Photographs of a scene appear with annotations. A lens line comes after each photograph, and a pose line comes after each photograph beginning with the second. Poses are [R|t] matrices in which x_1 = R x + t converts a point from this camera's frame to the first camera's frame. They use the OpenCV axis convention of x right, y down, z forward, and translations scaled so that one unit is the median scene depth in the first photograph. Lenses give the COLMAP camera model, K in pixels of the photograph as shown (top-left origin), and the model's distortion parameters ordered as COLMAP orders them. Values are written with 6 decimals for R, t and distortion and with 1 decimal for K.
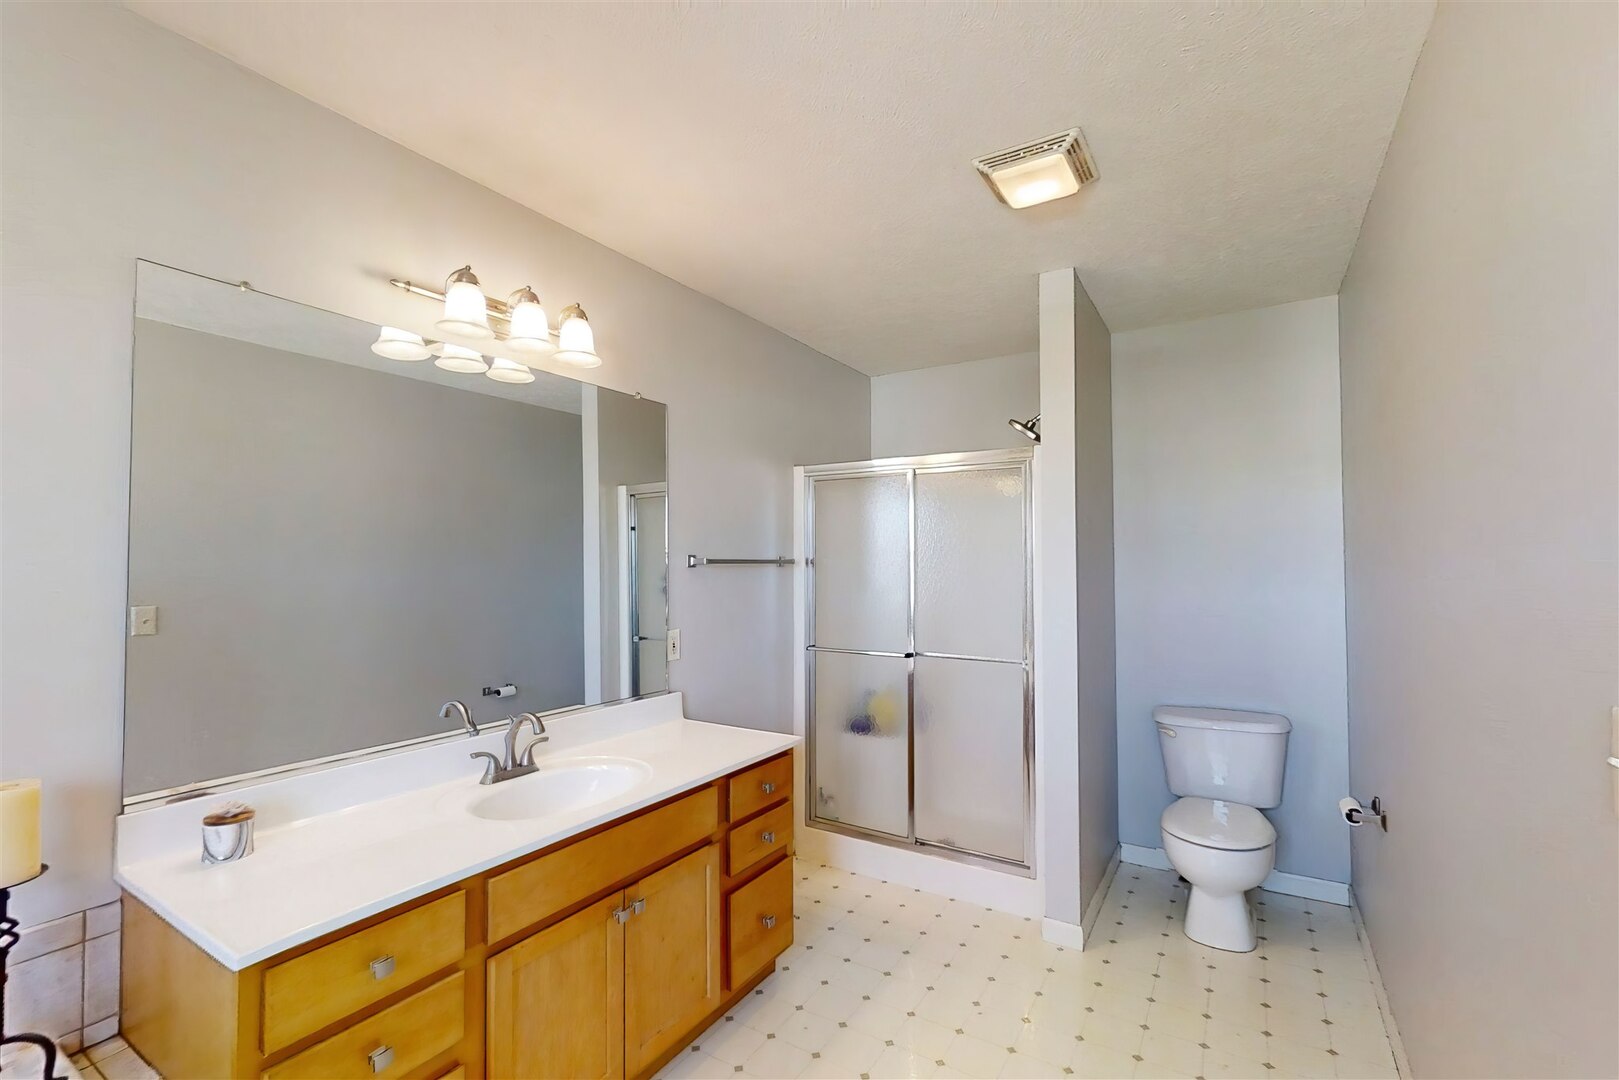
lens RADIAL K [[703.1, 0, 809.5], [0, 703.1, 540.0], [0, 0, 1]] dist [-0.000463, 0.000112]
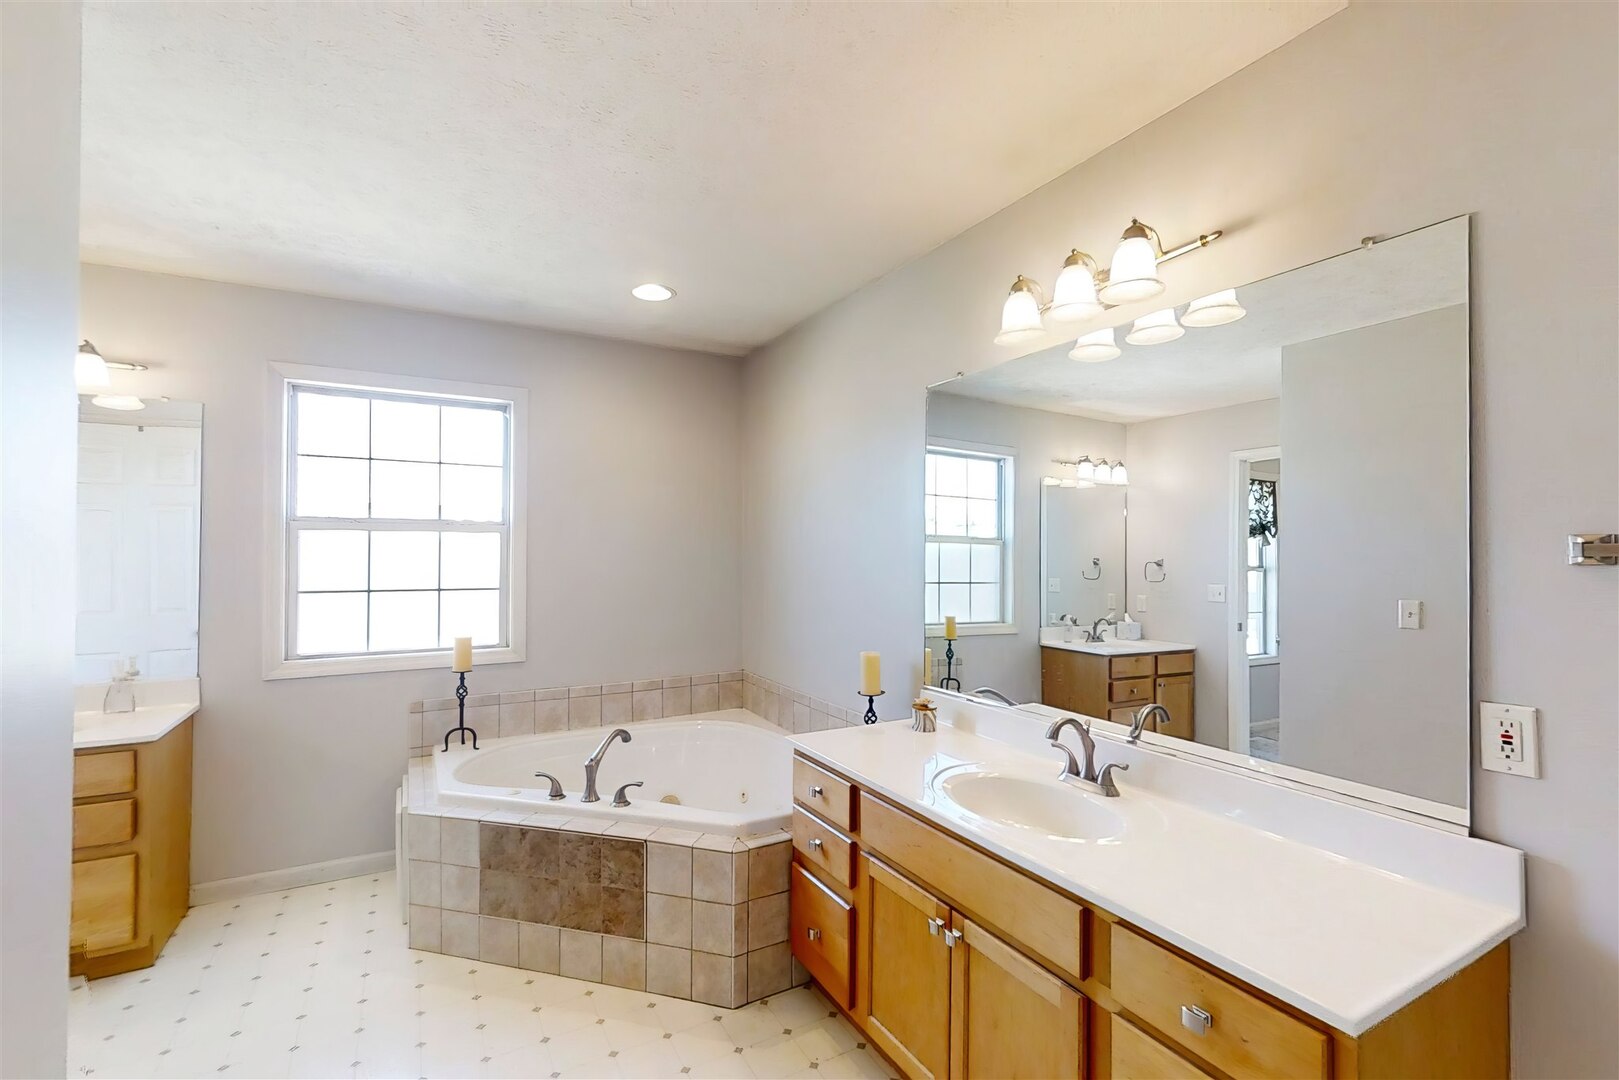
lens RADIAL K [[696.8, 0, 808.6], [0, 696.8, 559.1], [0, 0, 1]] dist [-0.000438, 0.000147]
pose [[-0.488212, -0.002936, -0.872720, 0.650901], [0.024593, 0.999551, -0.017121, 0.061899], [0.872378, -0.029821, -0.487921, 1.390139]]
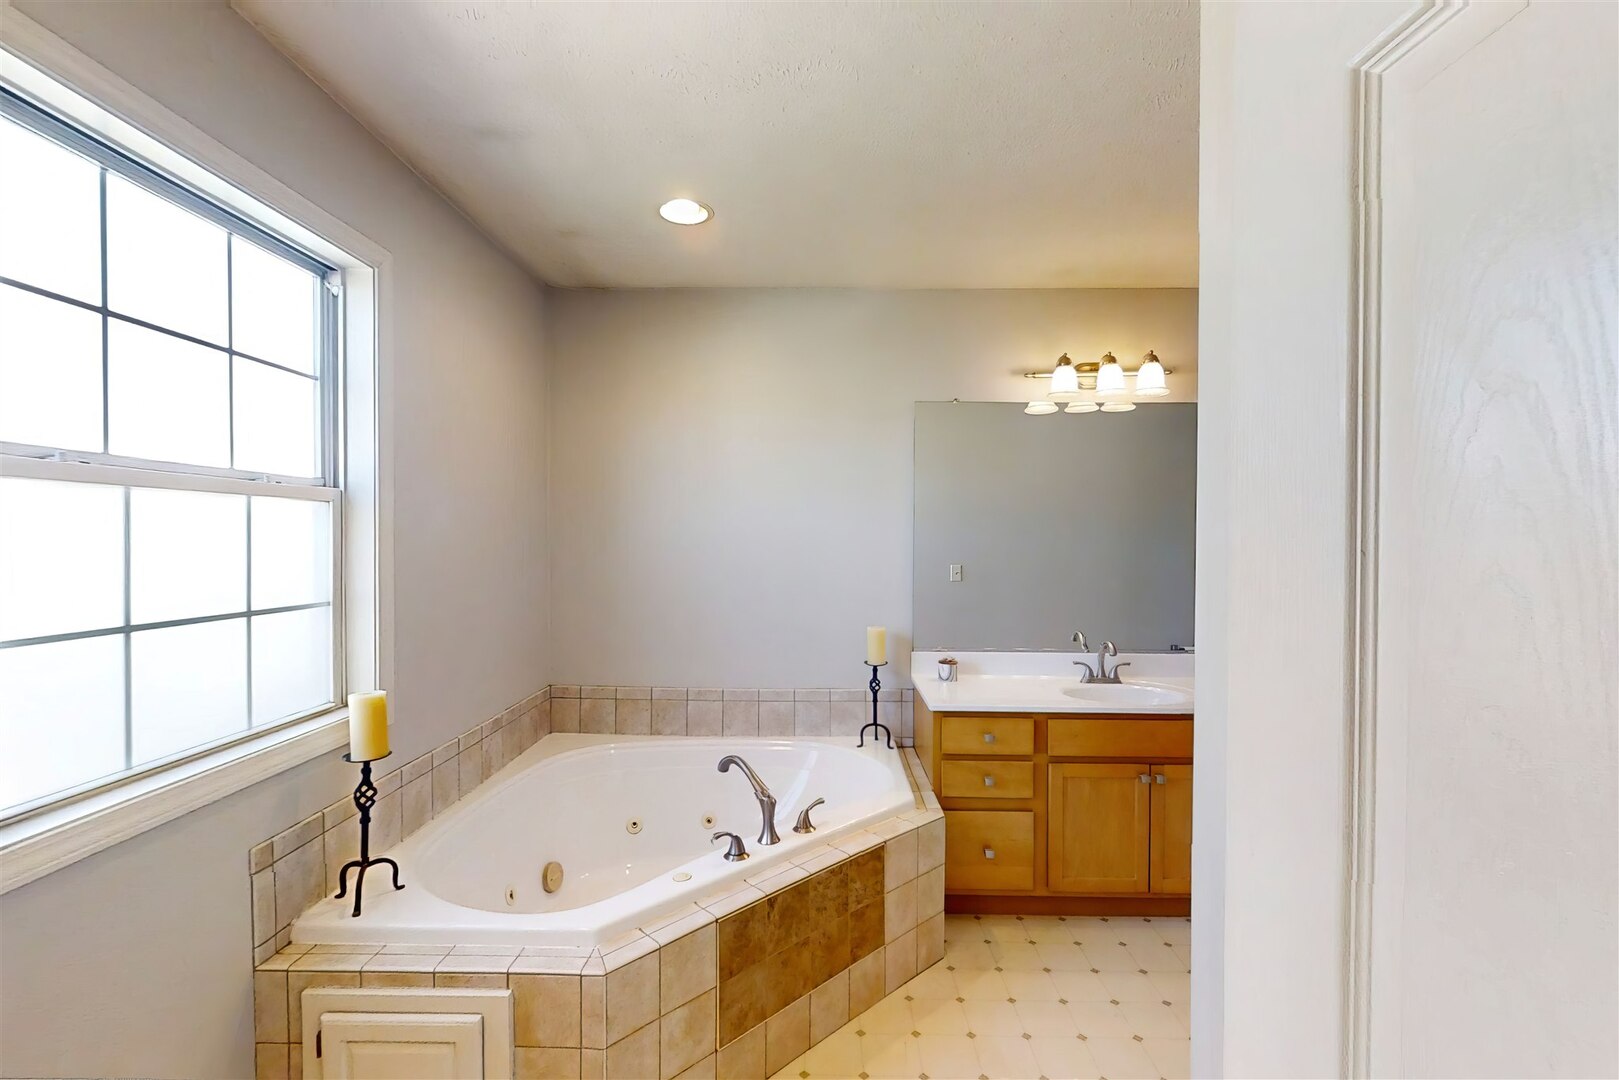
lens RADIAL K [[720.1, 0, 809.5], [0, 720.1, 540.0], [0, 0, 1]] dist [0.001794, 0.000230]
pose [[0.516435, 0.007019, -0.856298, 0.703129], [0.022074, 0.999525, 0.021506, -0.020999], [0.856042, -0.030008, 0.516035, -0.396852]]
